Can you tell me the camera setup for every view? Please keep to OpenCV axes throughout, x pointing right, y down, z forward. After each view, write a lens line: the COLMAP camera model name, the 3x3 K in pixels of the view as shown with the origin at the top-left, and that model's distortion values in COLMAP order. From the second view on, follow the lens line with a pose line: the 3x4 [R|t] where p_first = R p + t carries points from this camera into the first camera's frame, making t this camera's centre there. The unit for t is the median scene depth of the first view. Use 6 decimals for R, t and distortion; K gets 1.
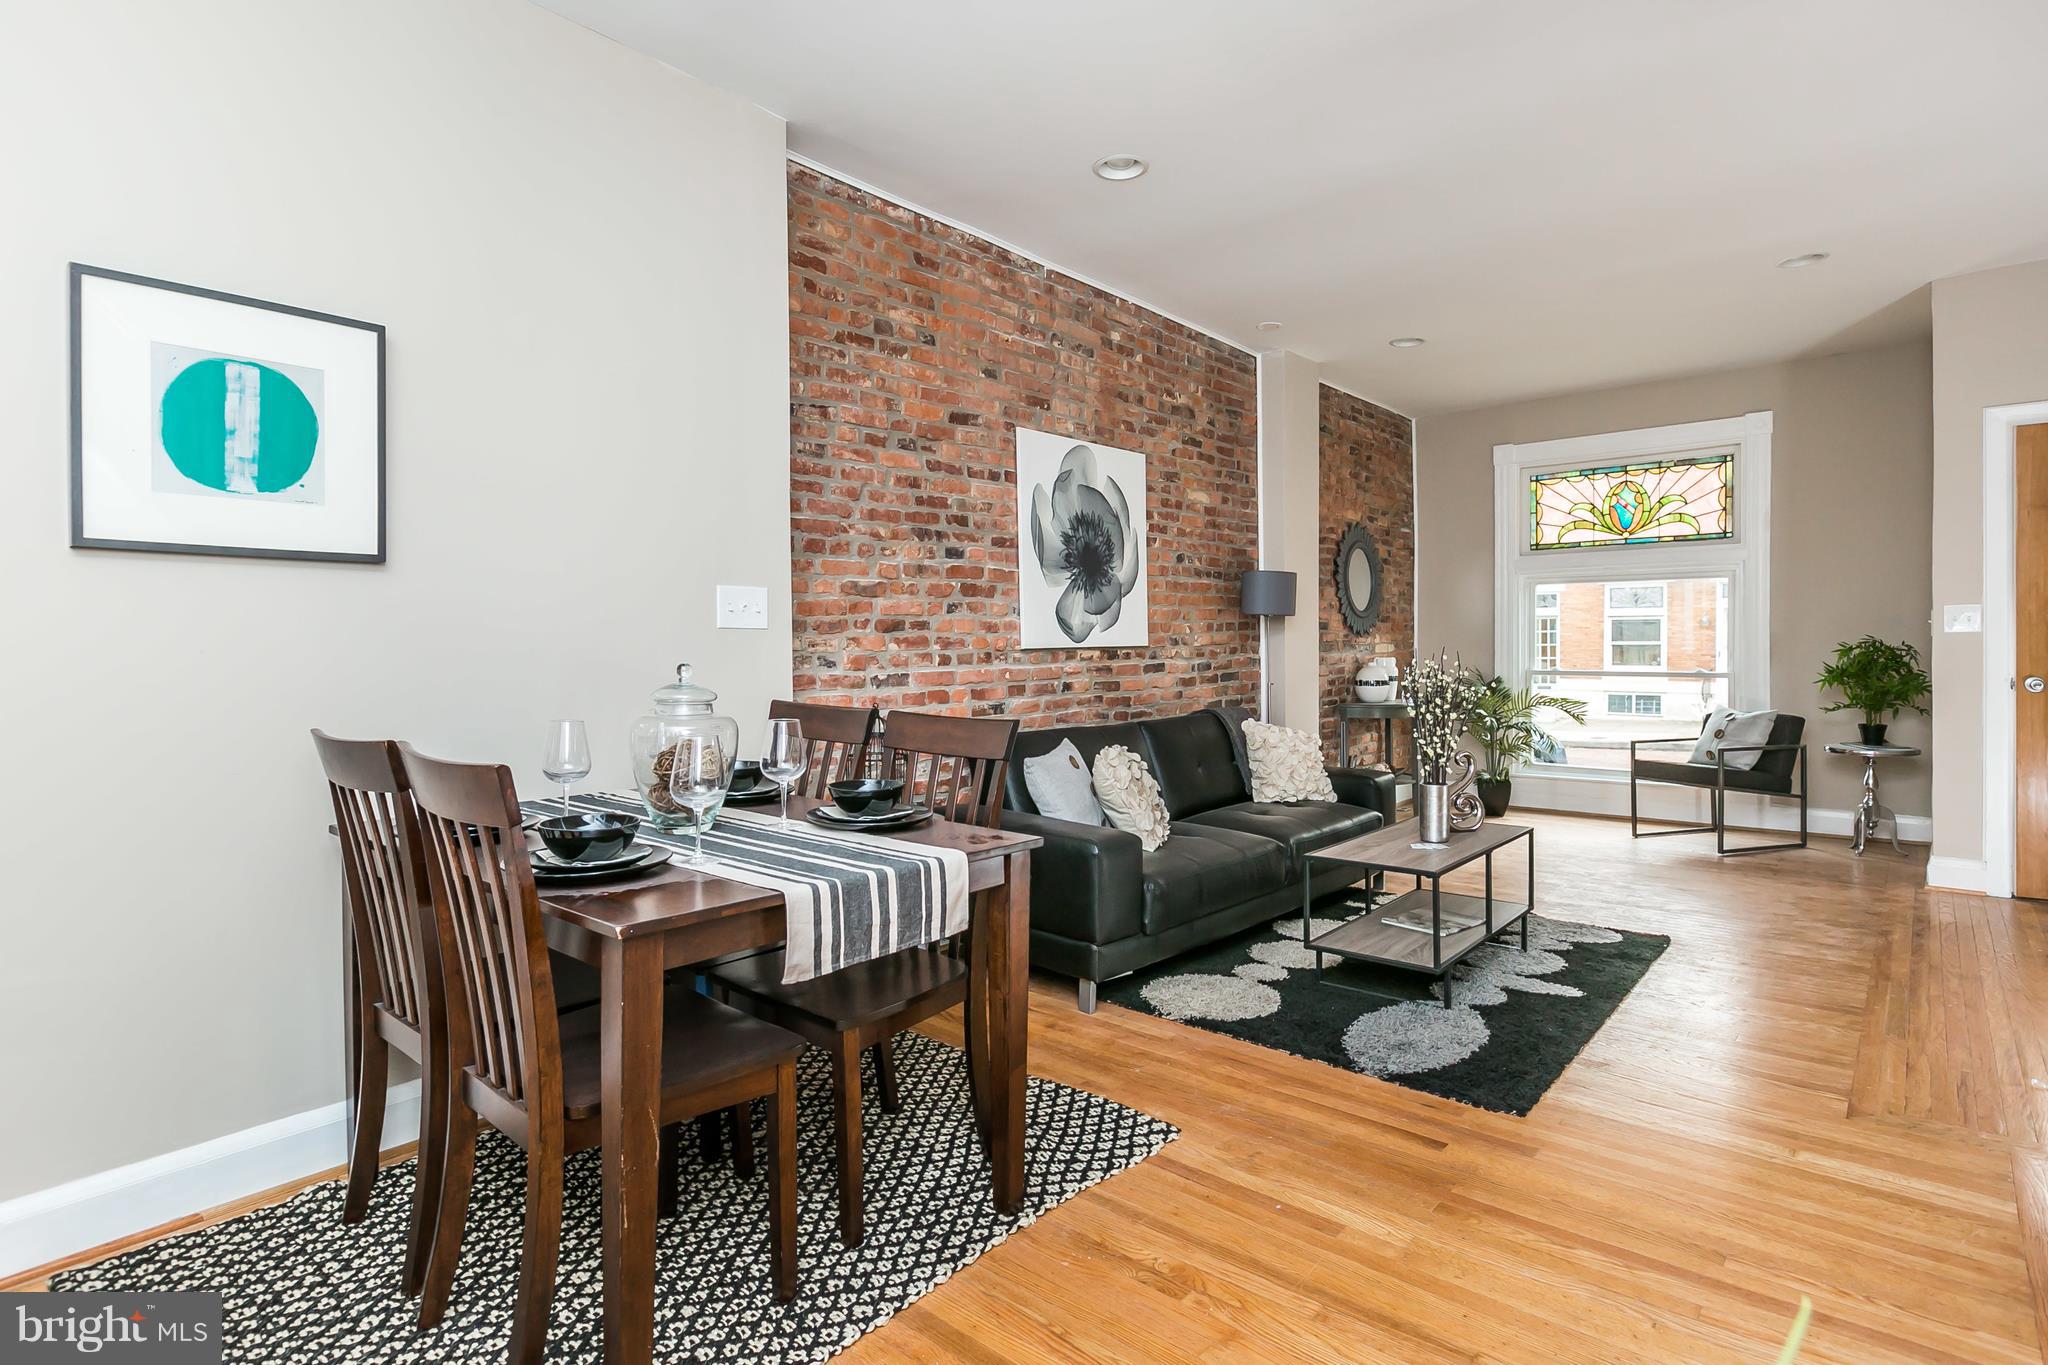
lens RADIAL K [[1077.2, 0, 1013.8], [0, 1077.2, 657.4], [0, 0, 1]] dist [0.000437, 0.000667]
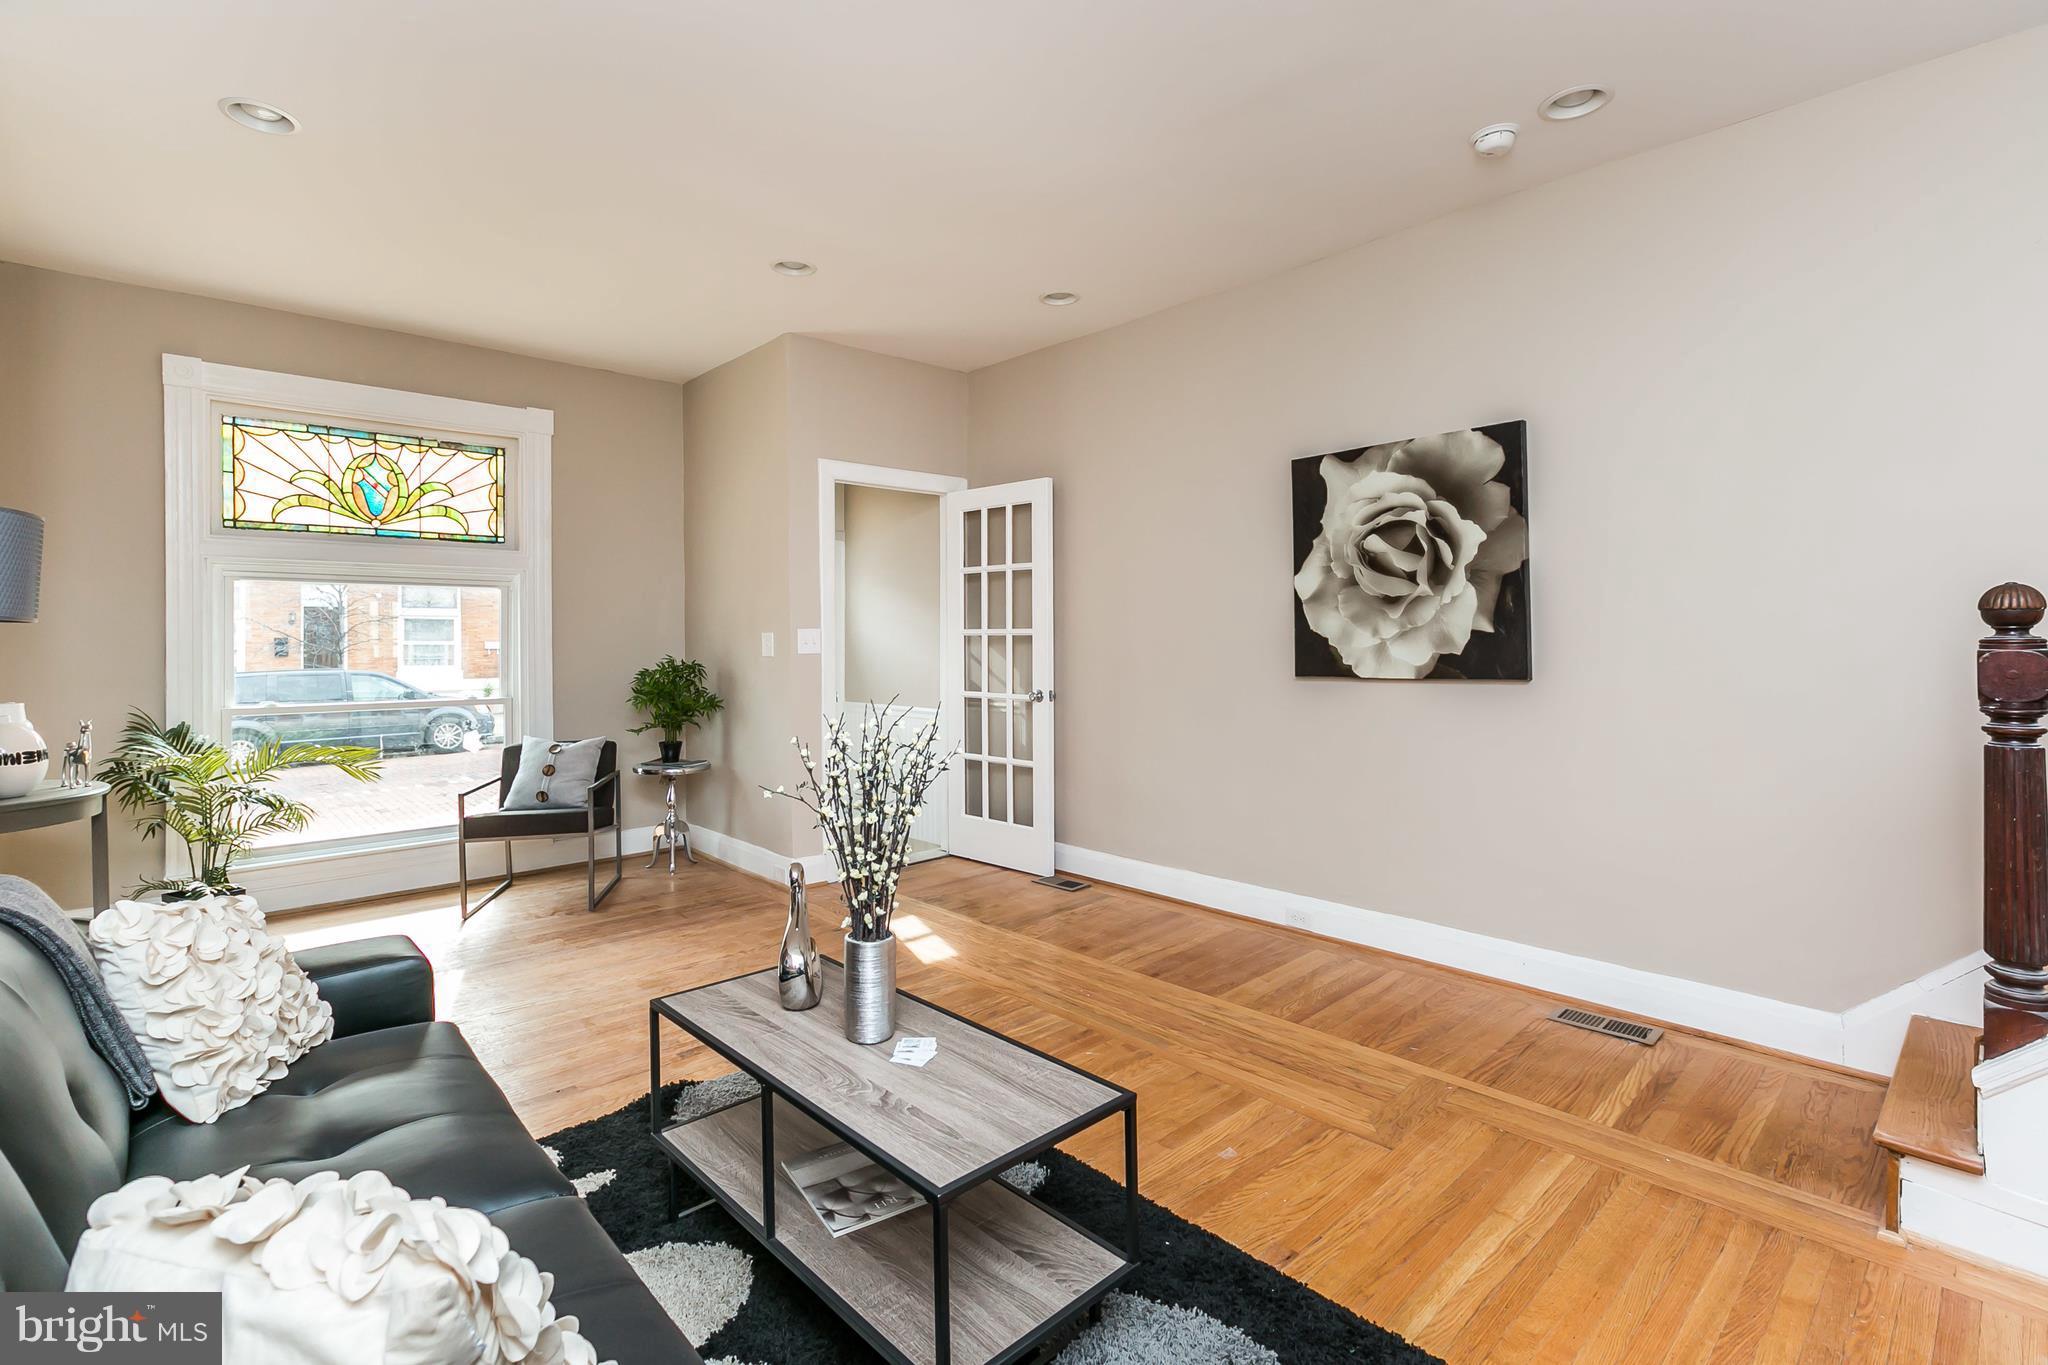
lens RADIAL K [[939.8, 0, 1024.0], [0, 939.8, 682.5], [0, 0, 1]] dist [-0.000495, -0.000371]
pose [[0.119639, -0.031645, 0.992313, -0.041738], [0.021753, 0.999336, 0.029246, -0.011946], [-0.992579, 0.018087, 0.120248, 0.493980]]
